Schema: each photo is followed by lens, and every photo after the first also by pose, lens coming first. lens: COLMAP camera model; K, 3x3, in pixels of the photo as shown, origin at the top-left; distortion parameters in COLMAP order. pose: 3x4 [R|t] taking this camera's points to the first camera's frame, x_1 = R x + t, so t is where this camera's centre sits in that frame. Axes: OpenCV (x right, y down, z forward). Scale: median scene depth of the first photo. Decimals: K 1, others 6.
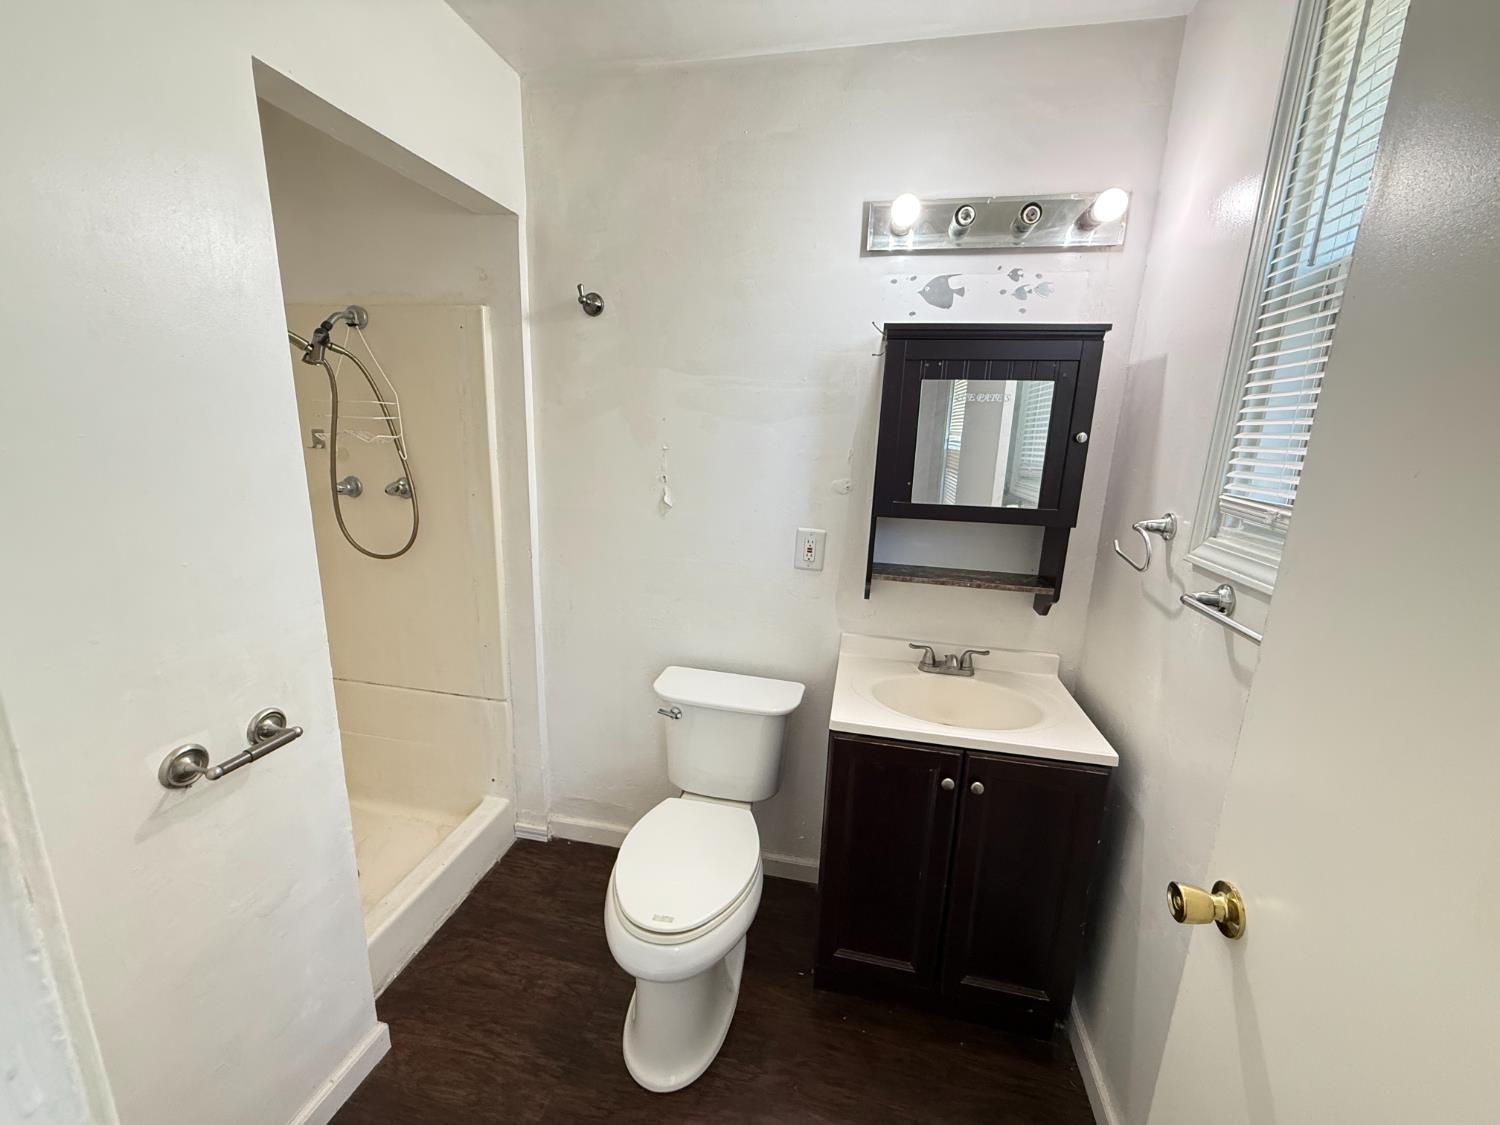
lens RADIAL K [[597.0, 0, 745.9], [0, 597.0, 563.4], [0, 0, 1]] dist [-0.000222, 0.000103]
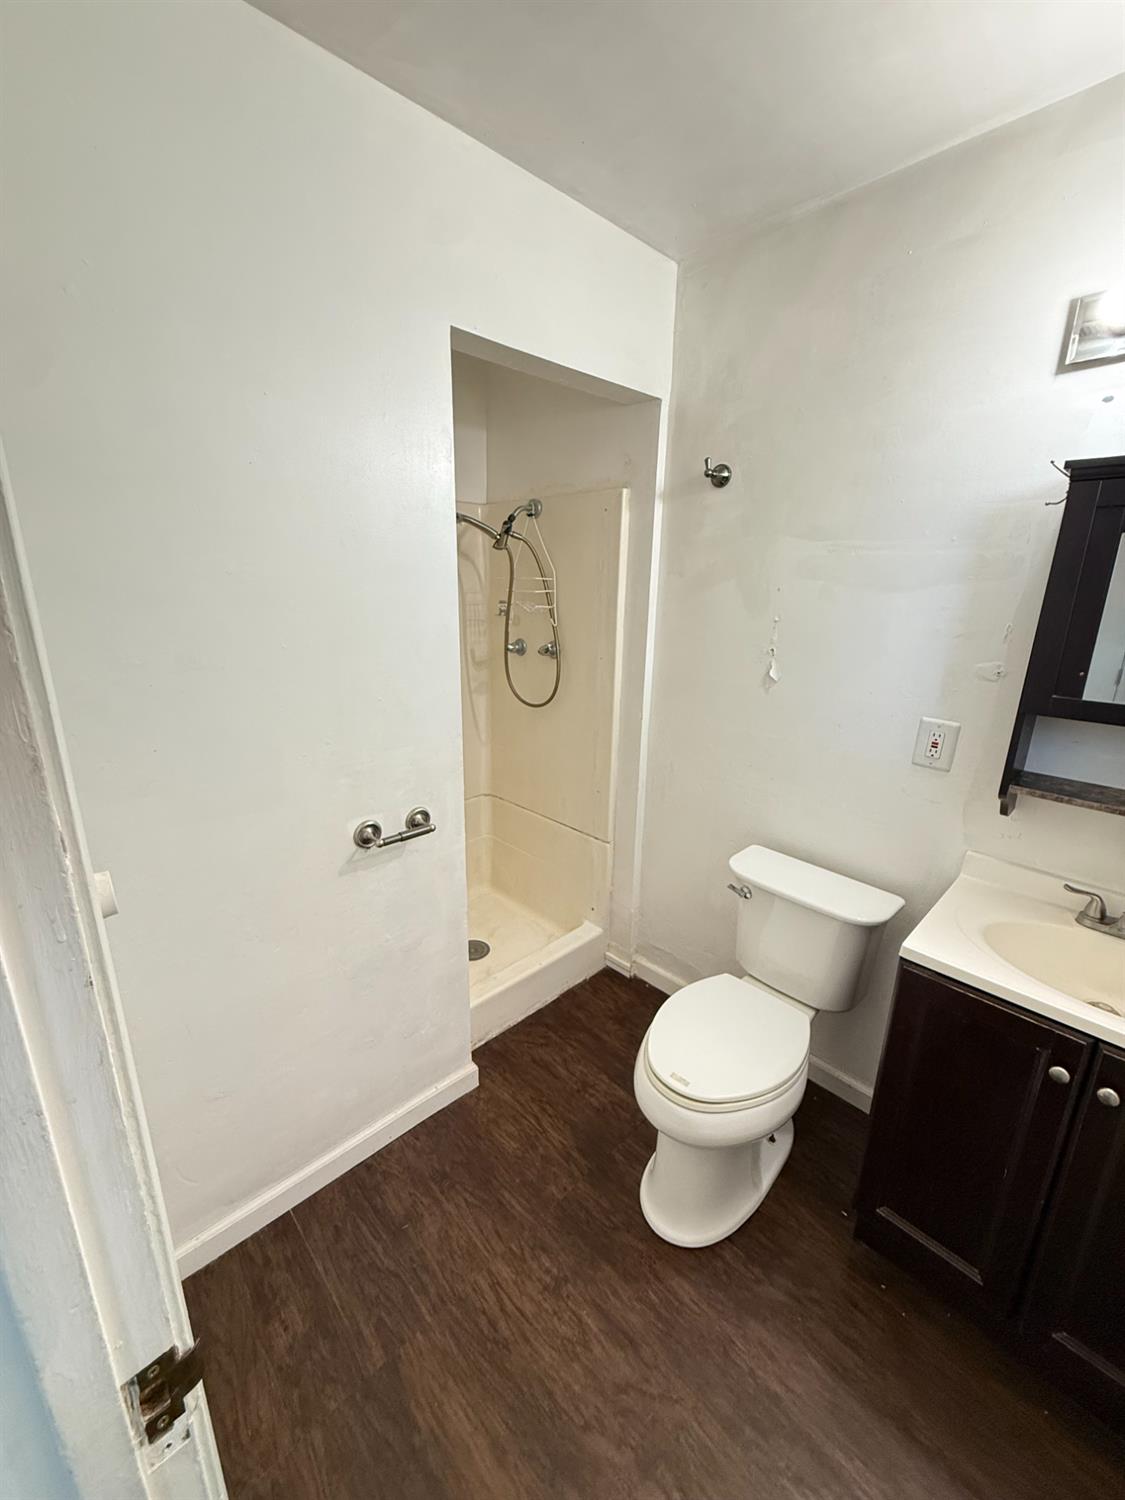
lens RADIAL K [[597.0, 0, 564.8], [0, 597.0, 746.7], [0, 0, 1]] dist [-0.000222, 0.000103]
pose [[0.828463, 0.131103, -0.544483, 0.139639], [-0.114336, 0.991331, 0.064727, -0.015553], [0.548249, 0.008630, 0.836271, 0.015740]]
